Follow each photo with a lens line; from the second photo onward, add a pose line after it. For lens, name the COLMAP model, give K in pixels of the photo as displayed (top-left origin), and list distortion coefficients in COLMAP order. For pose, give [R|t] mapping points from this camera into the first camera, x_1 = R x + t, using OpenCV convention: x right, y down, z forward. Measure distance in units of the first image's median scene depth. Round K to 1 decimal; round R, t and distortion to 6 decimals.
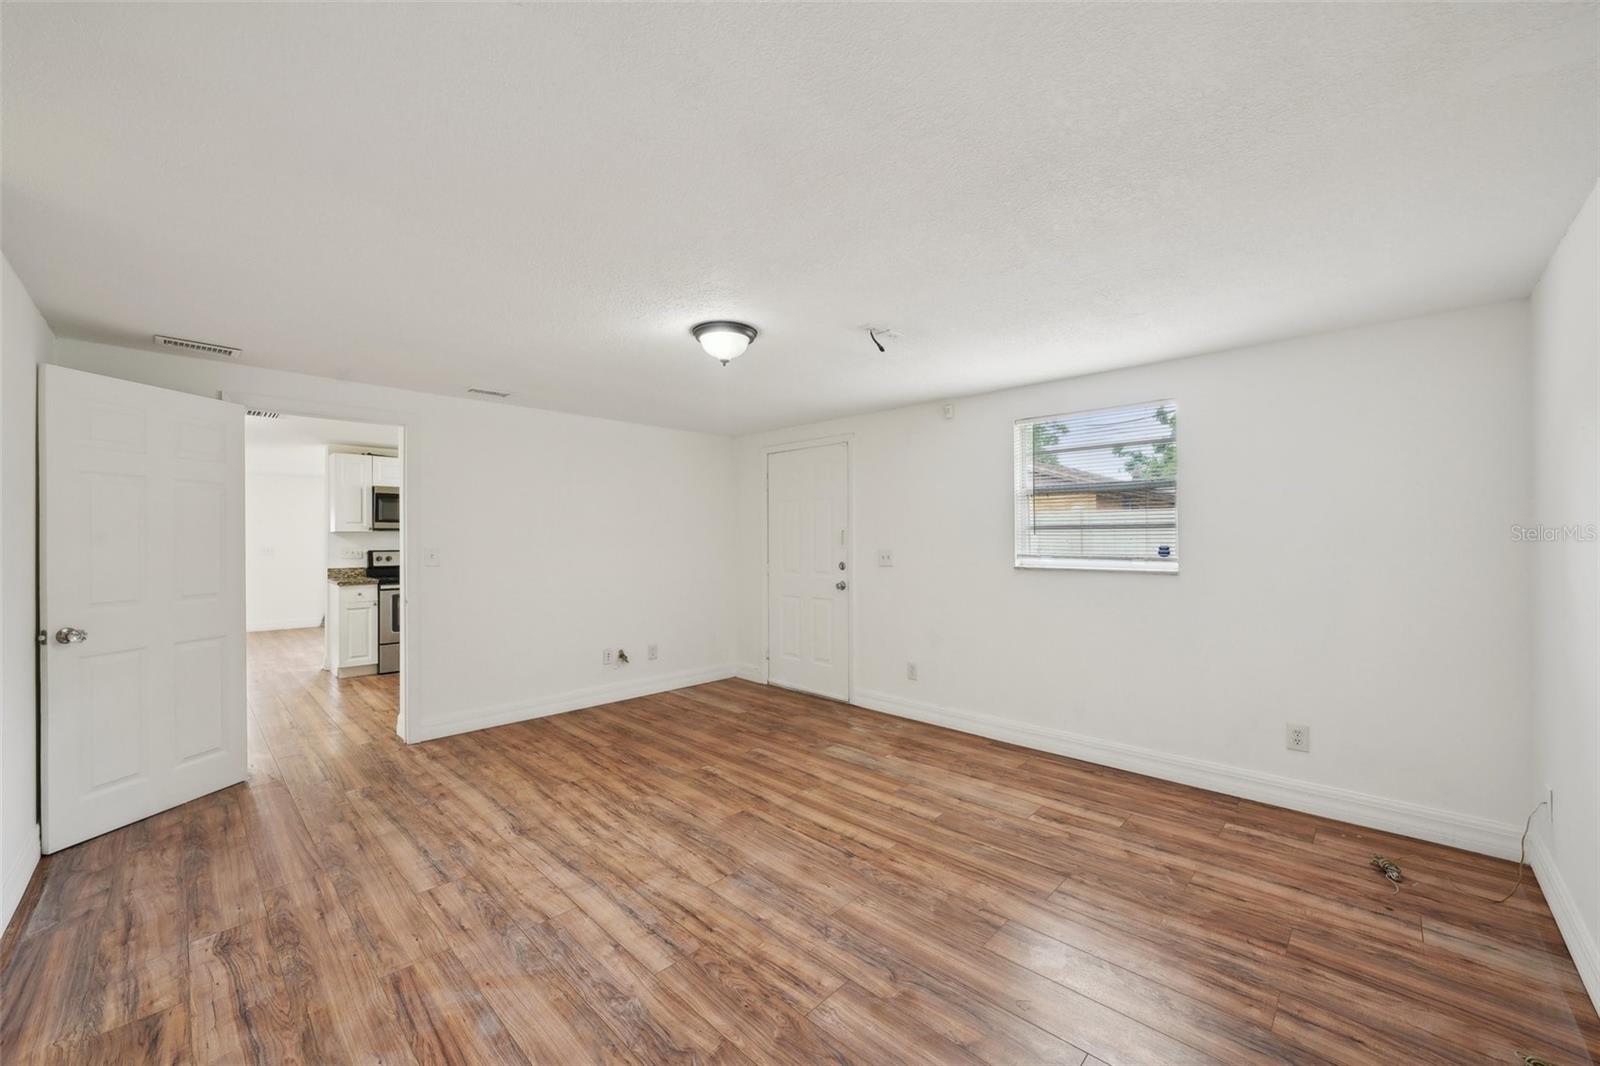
lens RADIAL K [[637.5, 0, 788.7], [0, 637.5, 548.0], [0, 0, 1]] dist [-0.001027, 0.000119]
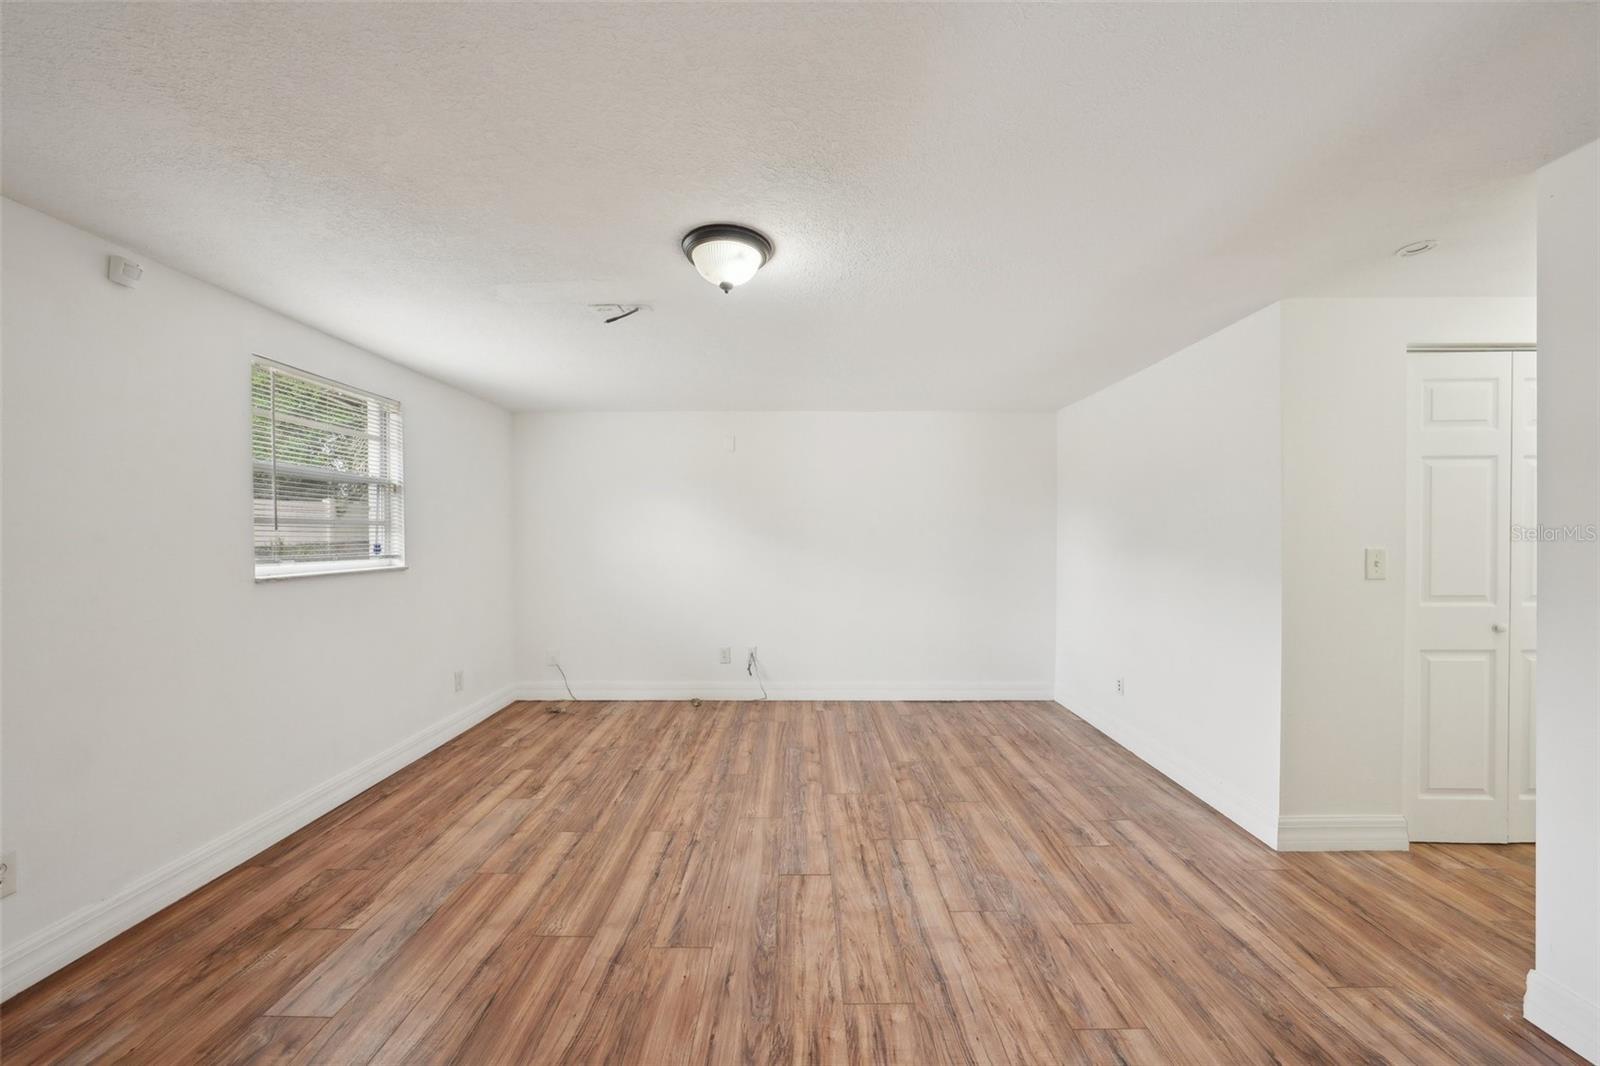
lens RADIAL K [[598.0, 0, 800.0], [0, 598.0, 533.0], [0, 0, 1]] dist [-0.001493, -0.000201]
pose [[-0.721548, 0.006796, 0.692331, -0.752962], [0.013378, 0.999902, 0.004127, -0.019138], [-0.692235, 0.012240, -0.721568, 1.699705]]
